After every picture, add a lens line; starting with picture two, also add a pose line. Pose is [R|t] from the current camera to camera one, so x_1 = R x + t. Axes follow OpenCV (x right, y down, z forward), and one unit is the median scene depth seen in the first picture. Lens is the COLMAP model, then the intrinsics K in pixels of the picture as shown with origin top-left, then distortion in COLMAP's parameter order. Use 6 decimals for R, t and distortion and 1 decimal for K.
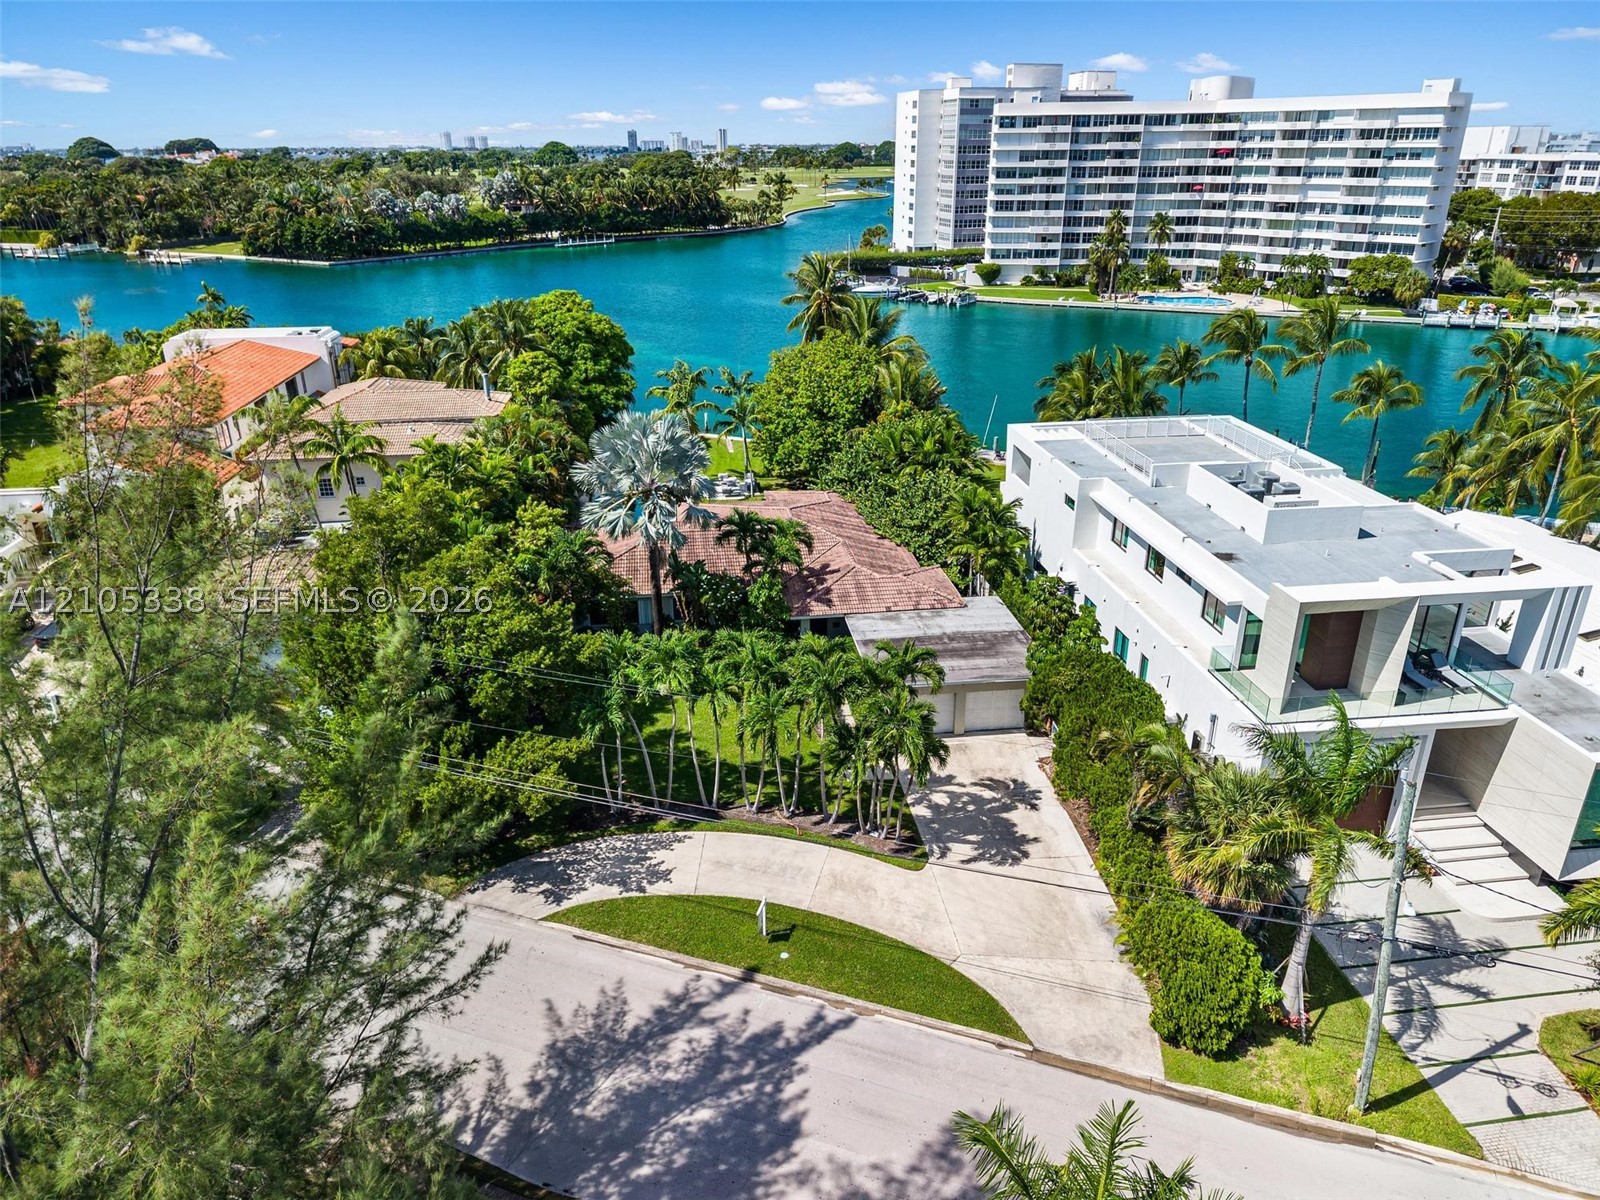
lens RADIAL K [[1065.1, 0, 800.0], [0, 1065.1, 600.0], [0, 0, 1]] dist [0.031446, -0.035267]
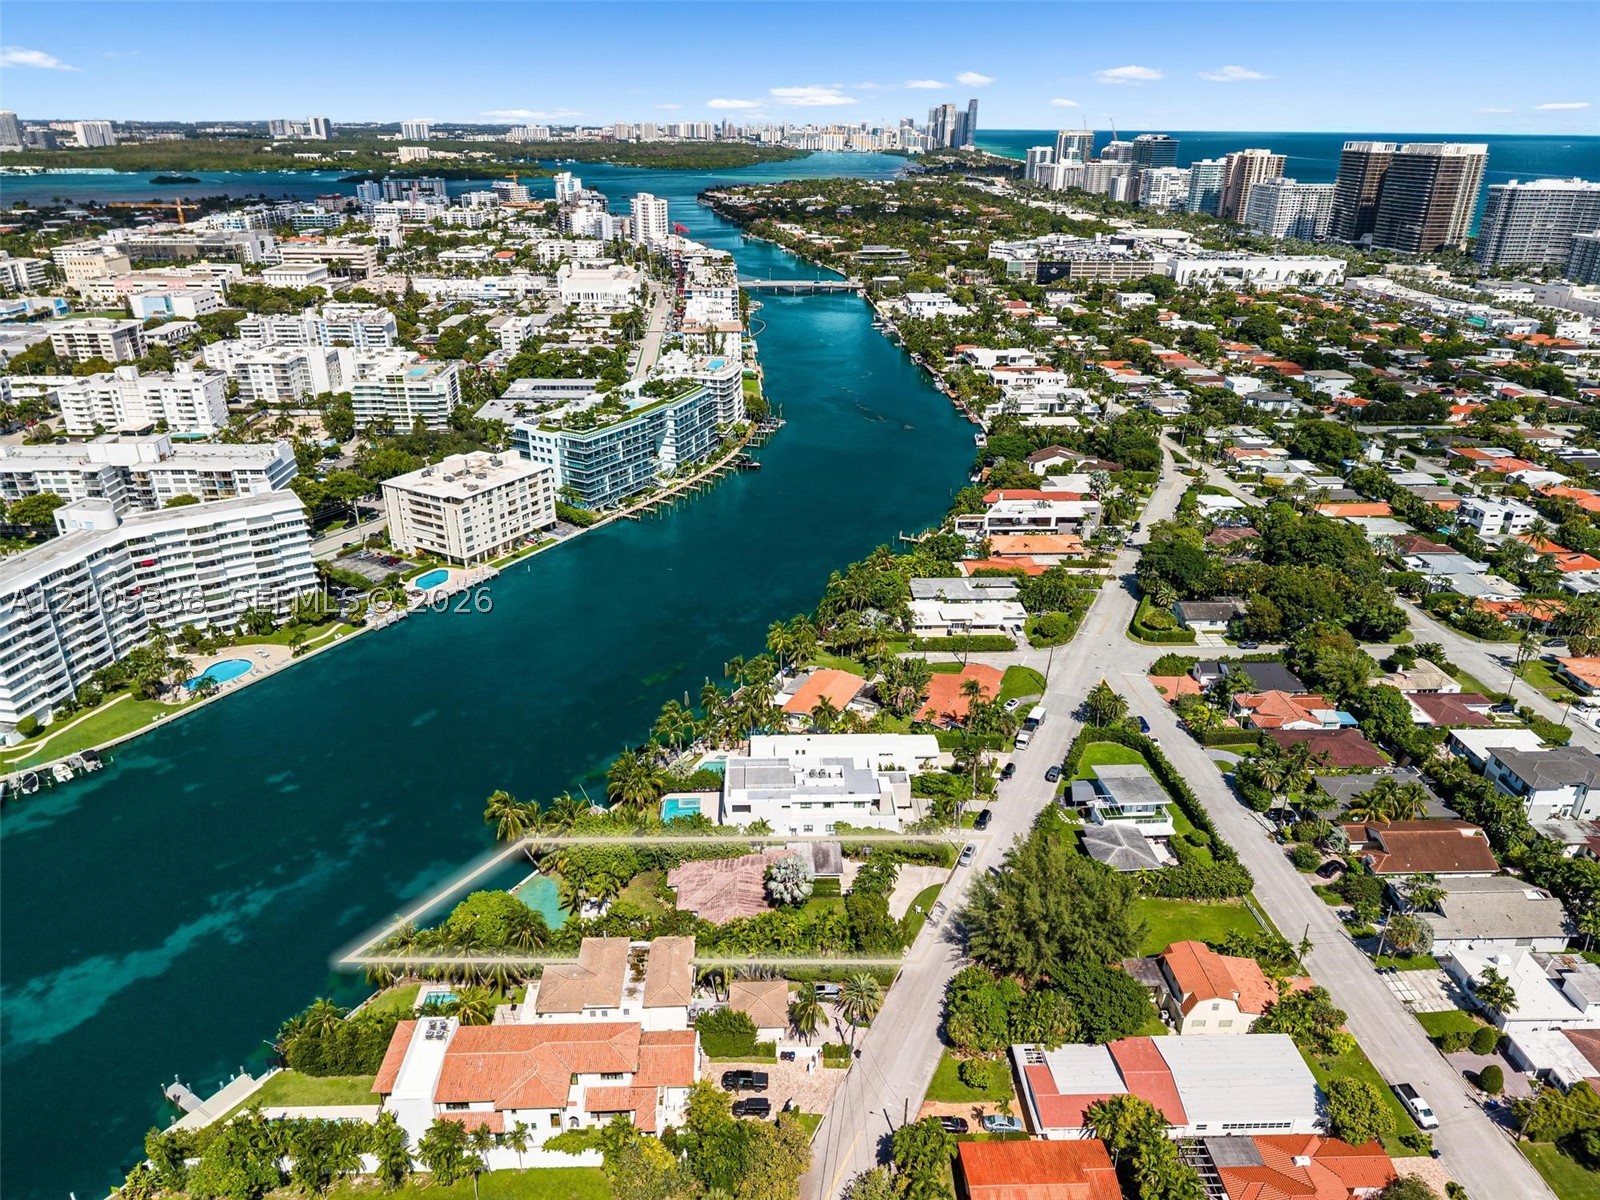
lens RADIAL K [[1065.1, 0, 800.0], [0, 1065.1, 600.0], [0, 0, 1]] dist [0.031446, -0.035267]
pose [[0.082698, -0.398463, 0.913449, -0.731147], [0.385686, 0.857960, 0.339340, -0.509228], [-0.918917, 0.324241, 0.224633, -0.006413]]
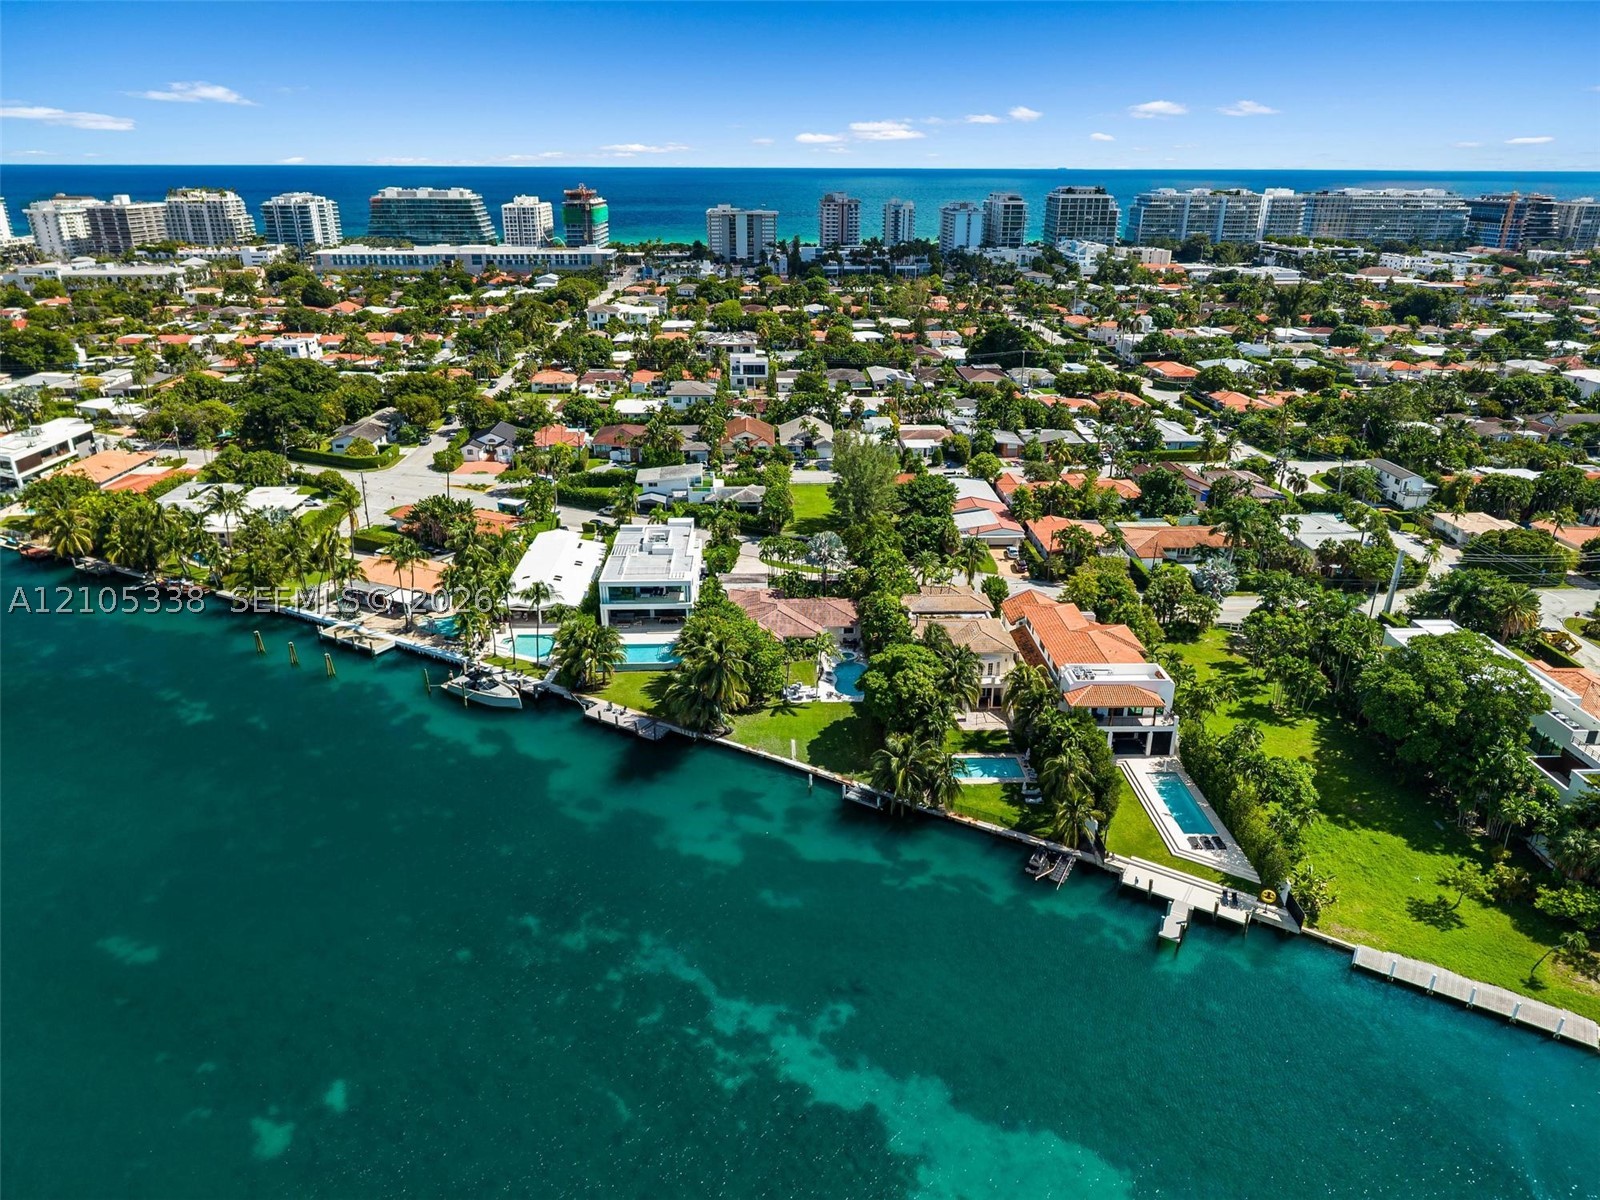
lens RADIAL K [[1065.1, 0, 800.0], [0, 1065.1, 600.0], [0, 0, 1]] dist [0.031446, -0.035267]
pose [[-0.996302, -0.026195, 0.081826, -0.091595], [0.040071, 0.700788, 0.712244, -0.640484], [-0.076000, 0.712889, -0.697147, 0.920381]]
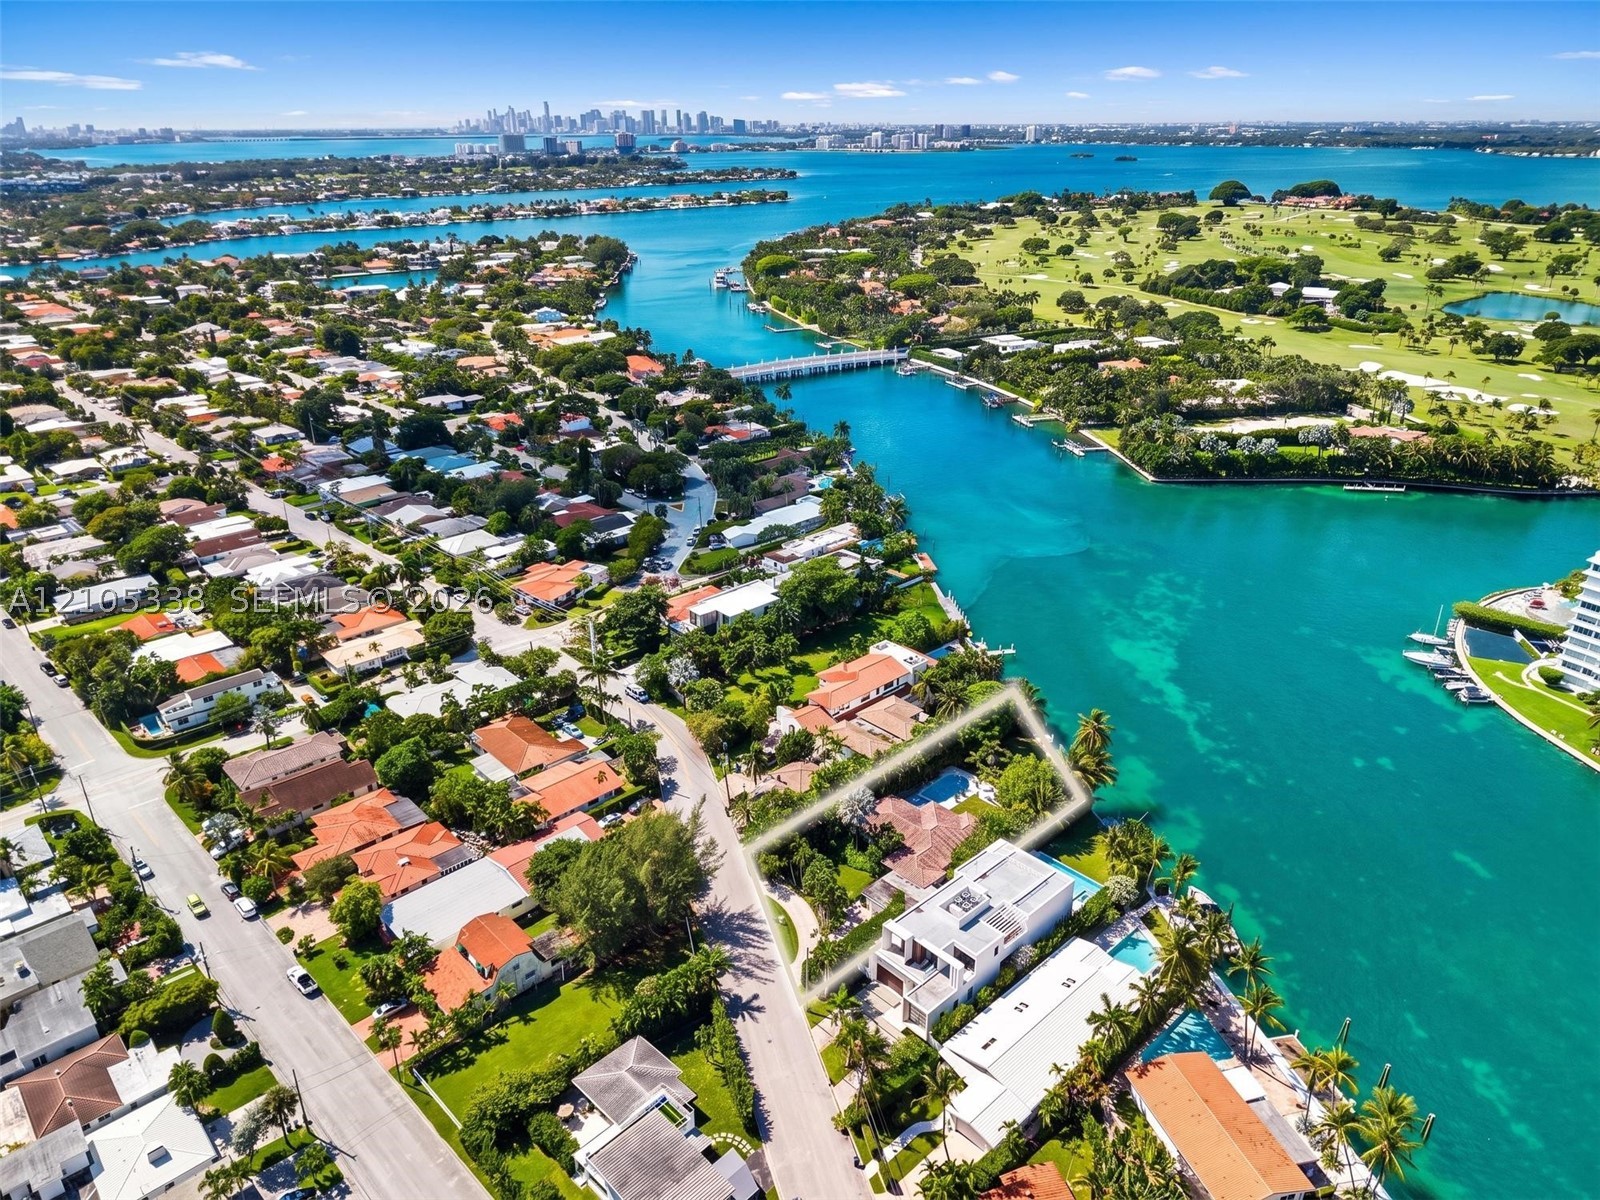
lens RADIAL K [[1065.1, 0, 800.0], [0, 1065.1, 600.0], [0, 0, 1]] dist [0.031446, -0.035267]
pose [[0.588688, 0.335704, -0.735356, 0.553236], [-0.319816, 0.932189, 0.169534, -0.338110], [0.742404, 0.135376, 0.656132, -0.407355]]
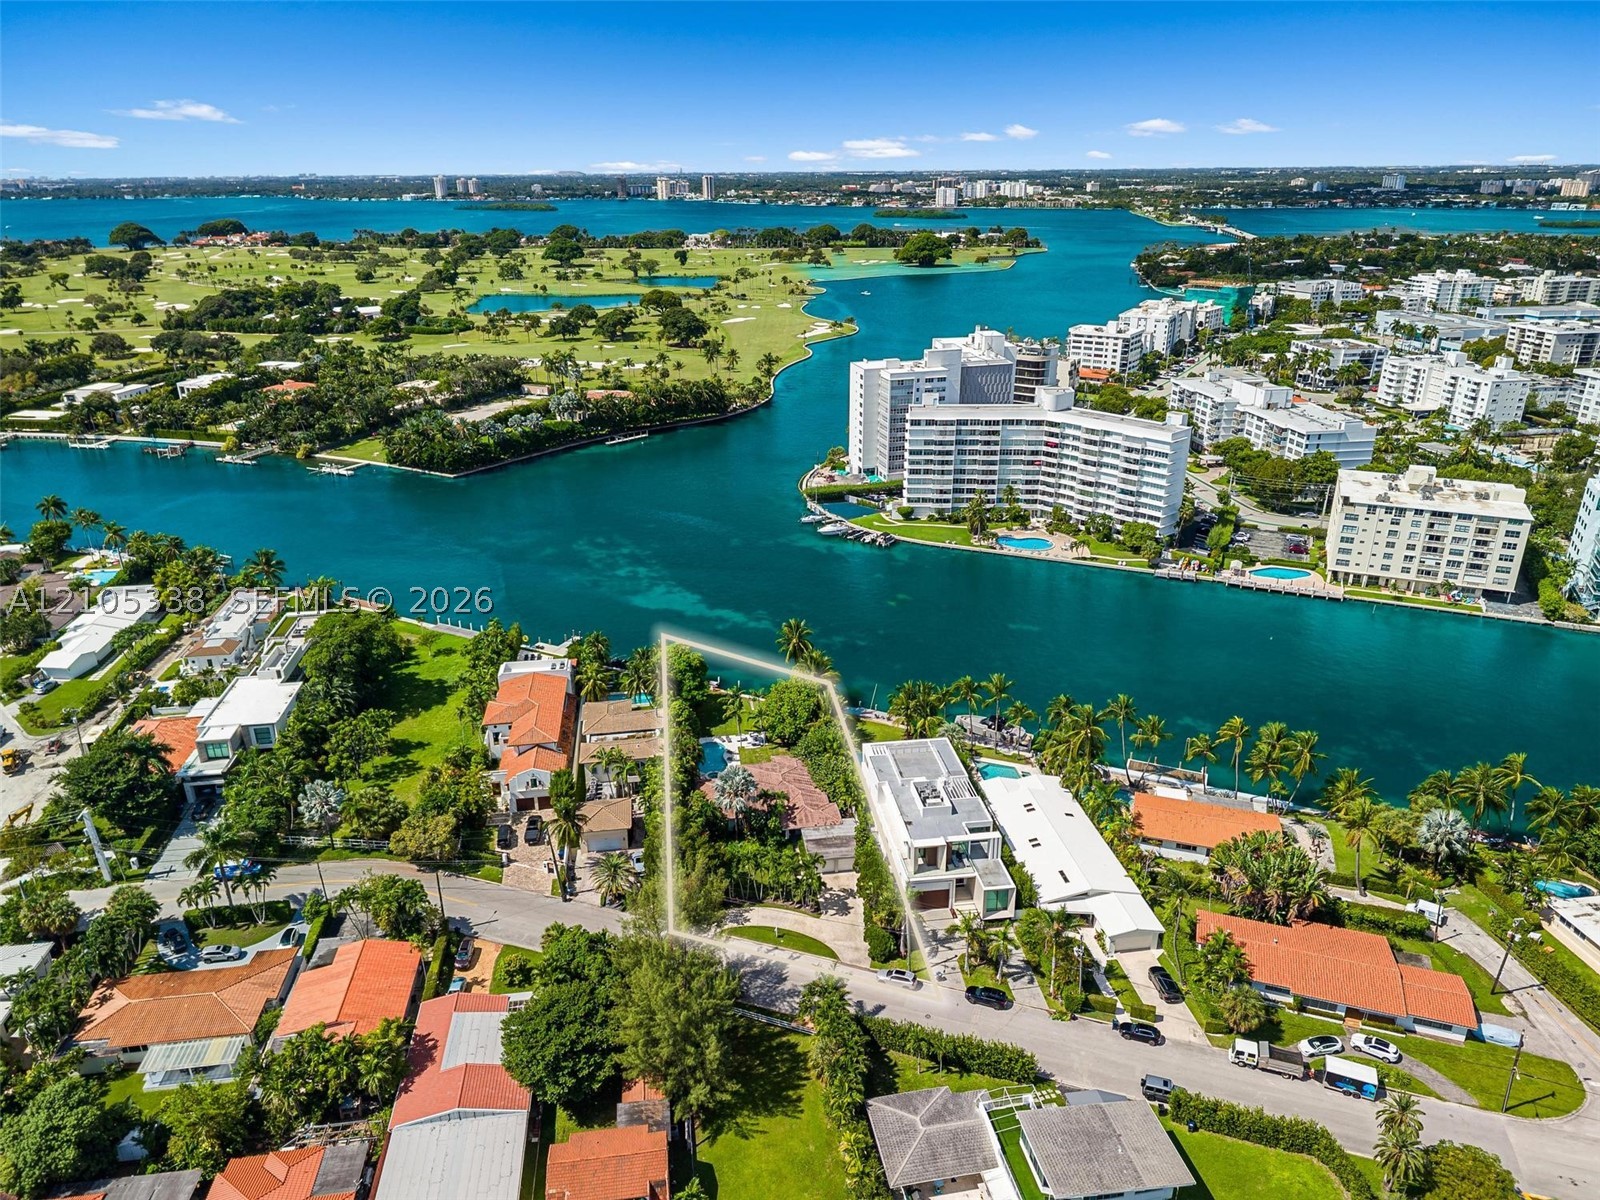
lens RADIAL K [[1047.7, 0, 803.8], [0, 1047.7, 624.6], [0, 0, 1]] dist [0.046177, -0.055640]
pose [[0.999808, -0.006190, 0.018607, 0.000066], [0.006155, 0.999979, 0.001952, -0.156634], [-0.018618, -0.001837, 0.999825, -0.536010]]
